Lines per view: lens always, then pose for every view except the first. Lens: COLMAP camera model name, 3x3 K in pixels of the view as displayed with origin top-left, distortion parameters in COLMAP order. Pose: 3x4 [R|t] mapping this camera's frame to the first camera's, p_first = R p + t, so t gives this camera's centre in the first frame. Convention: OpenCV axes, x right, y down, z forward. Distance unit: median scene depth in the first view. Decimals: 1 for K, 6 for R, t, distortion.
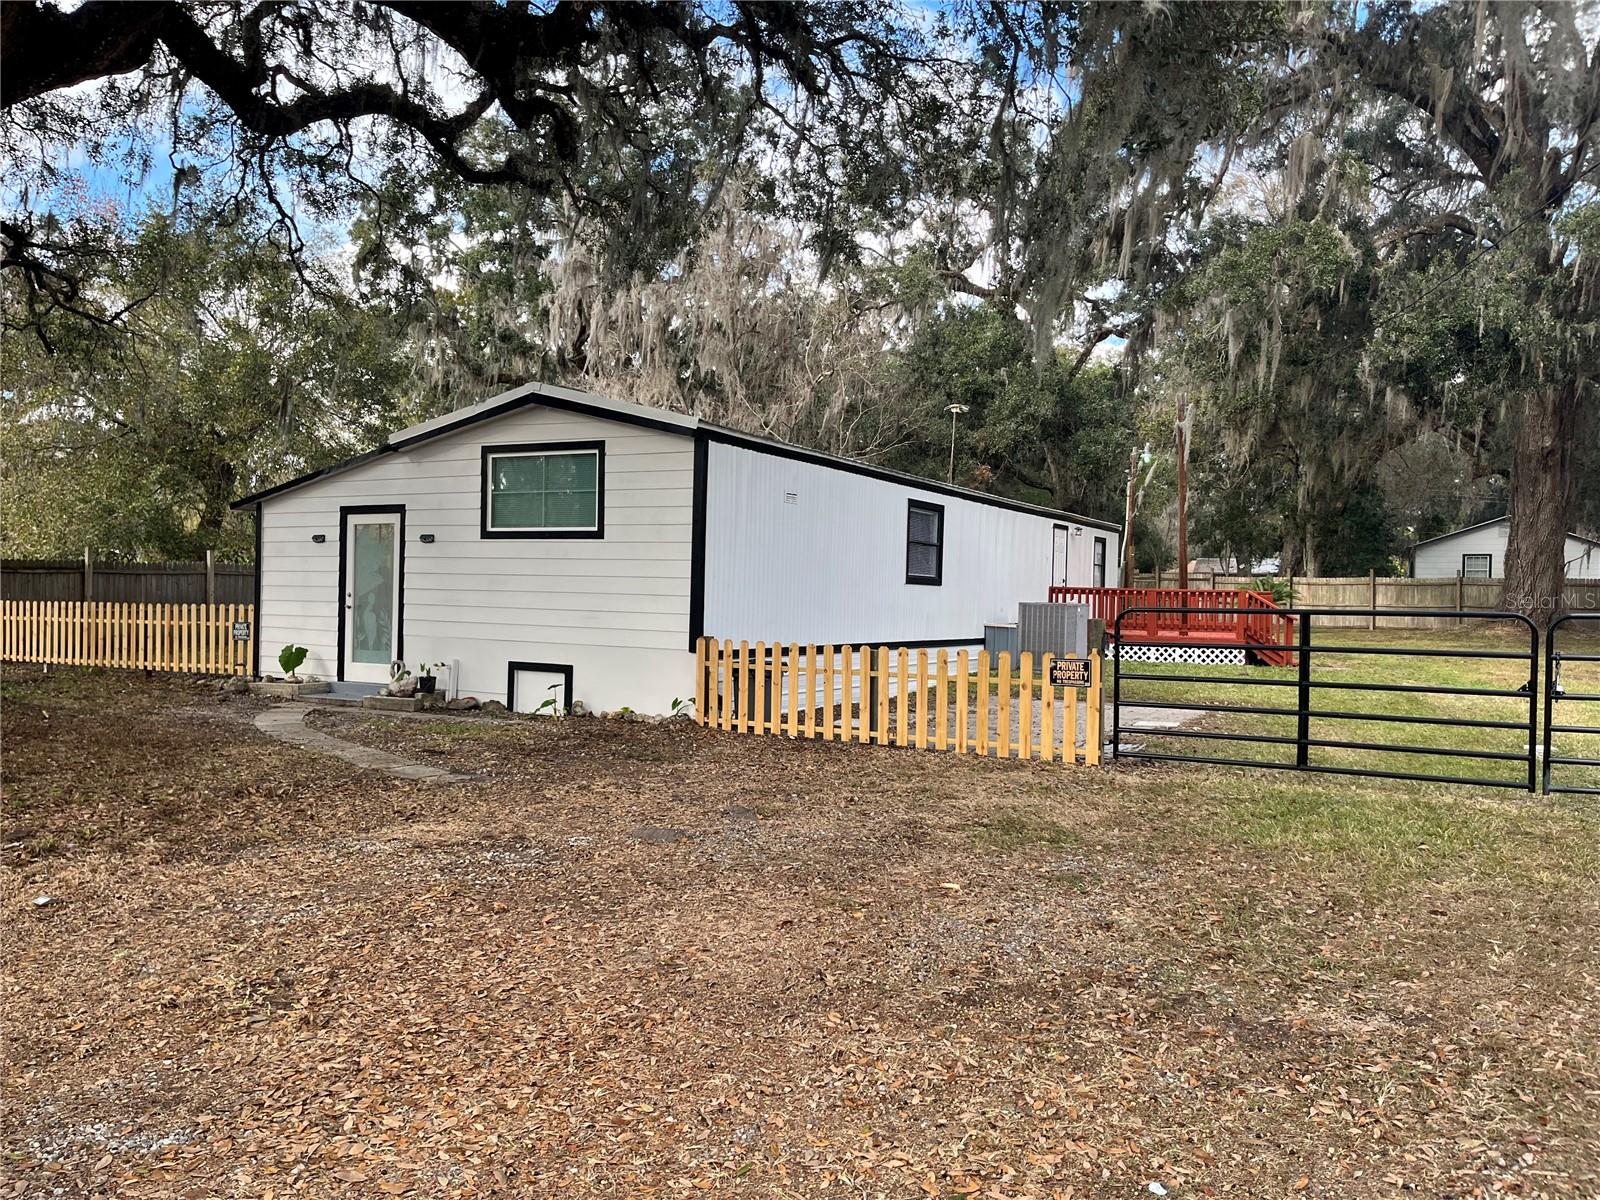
lens RADIAL K [[1212.3, 0, 796.1], [0, 1212.3, 606.9], [0, 0, 1]] dist [0.064221, -0.083016]
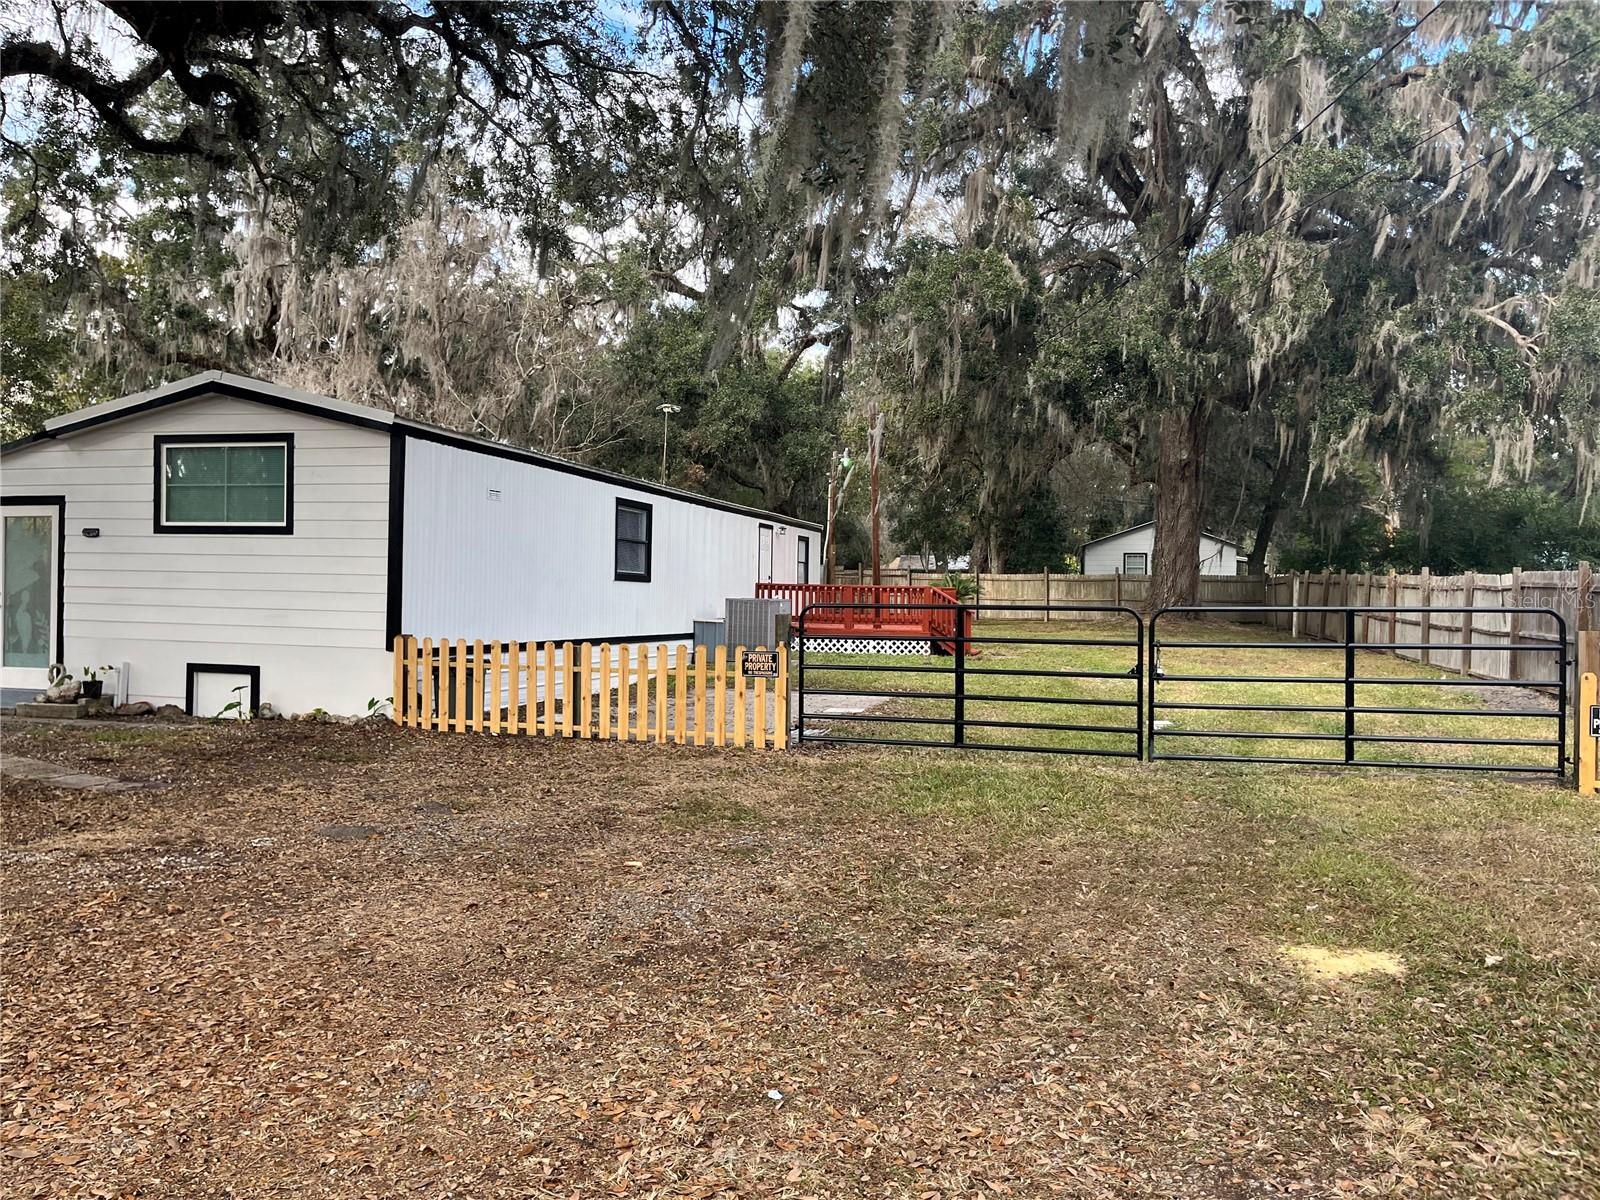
lens RADIAL K [[1212.3, 0, 796.1], [0, 1212.3, 606.9], [0, 0, 1]] dist [0.064221, -0.083016]
pose [[0.974277, -0.005579, 0.225284, 0.011064], [0.004629, 0.999978, 0.004744, -0.001387], [-0.225305, -0.003579, 0.974282, -0.036234]]
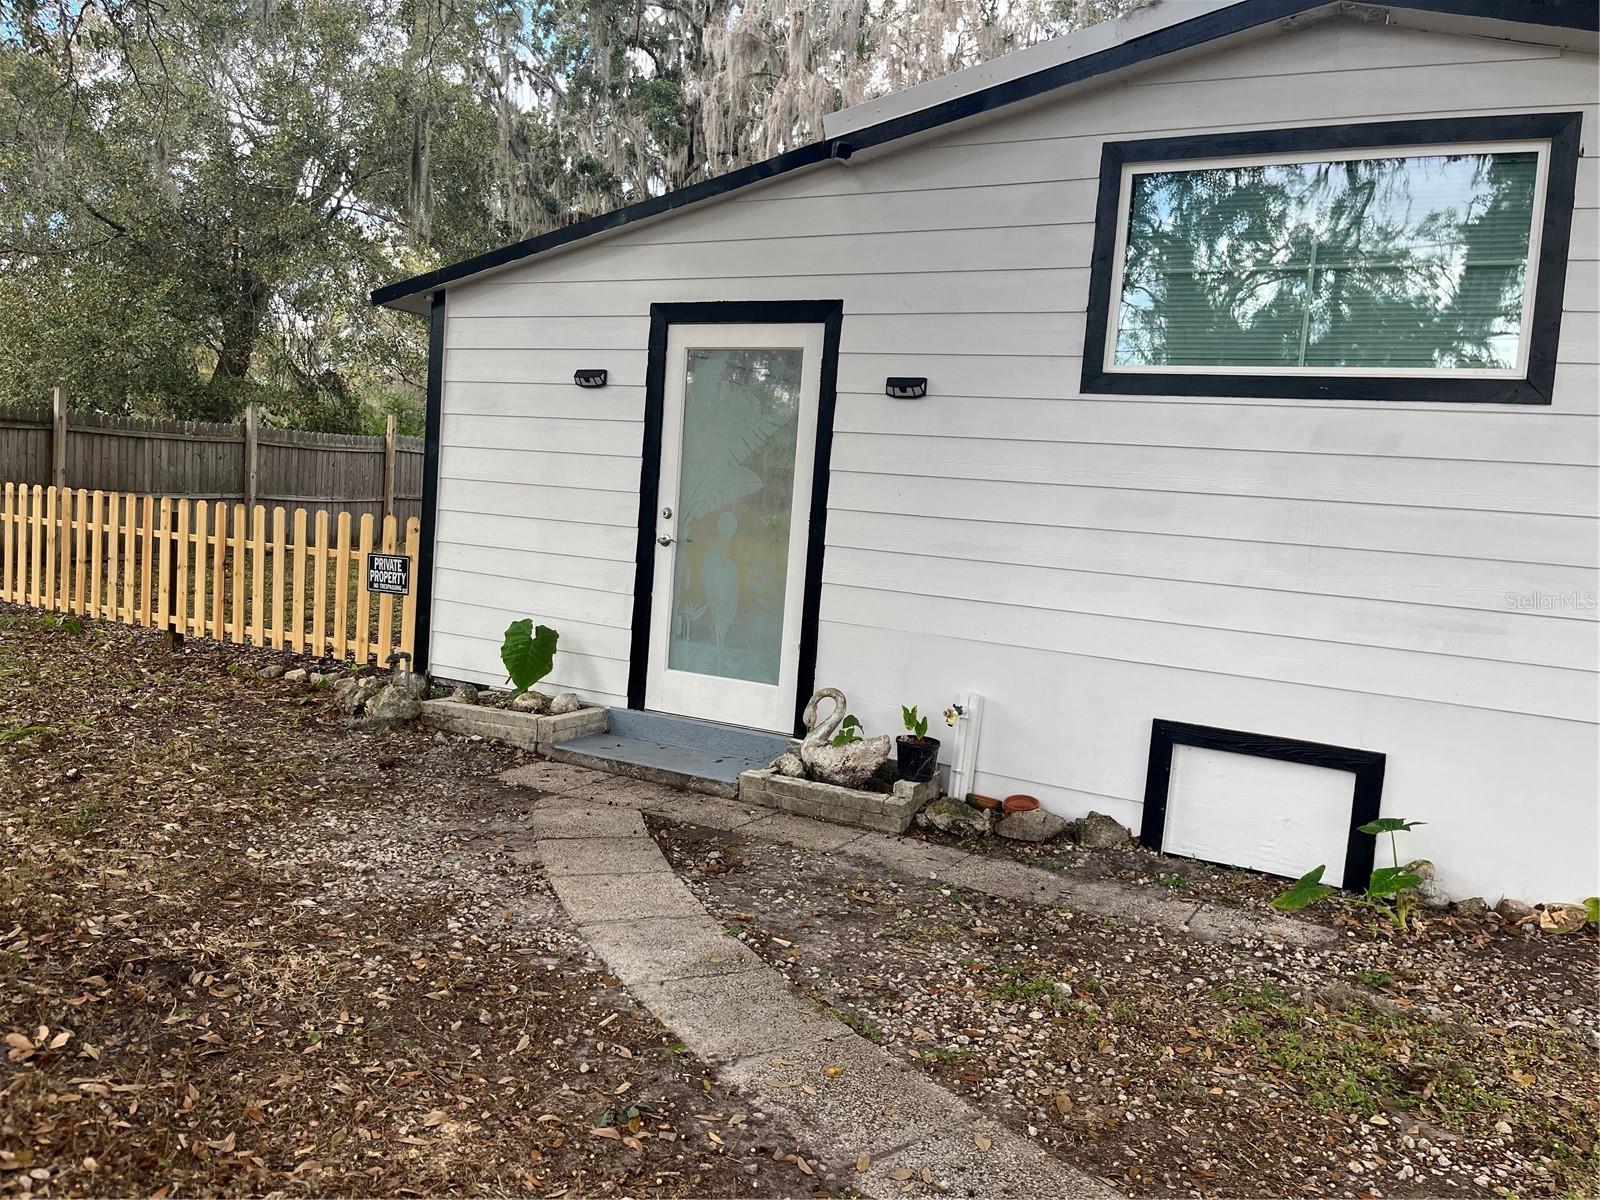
lens RADIAL K [[1188.7, 0, 800.0], [0, 1188.7, 600.0], [0, 0, 1]] dist [0.058602, -0.078772]
pose [[0.998335, 0.050797, 0.027345, -0.354311], [-0.052771, 0.995626, 0.077099, -0.015328], [-0.023309, -0.078414, 0.996648, 0.622348]]
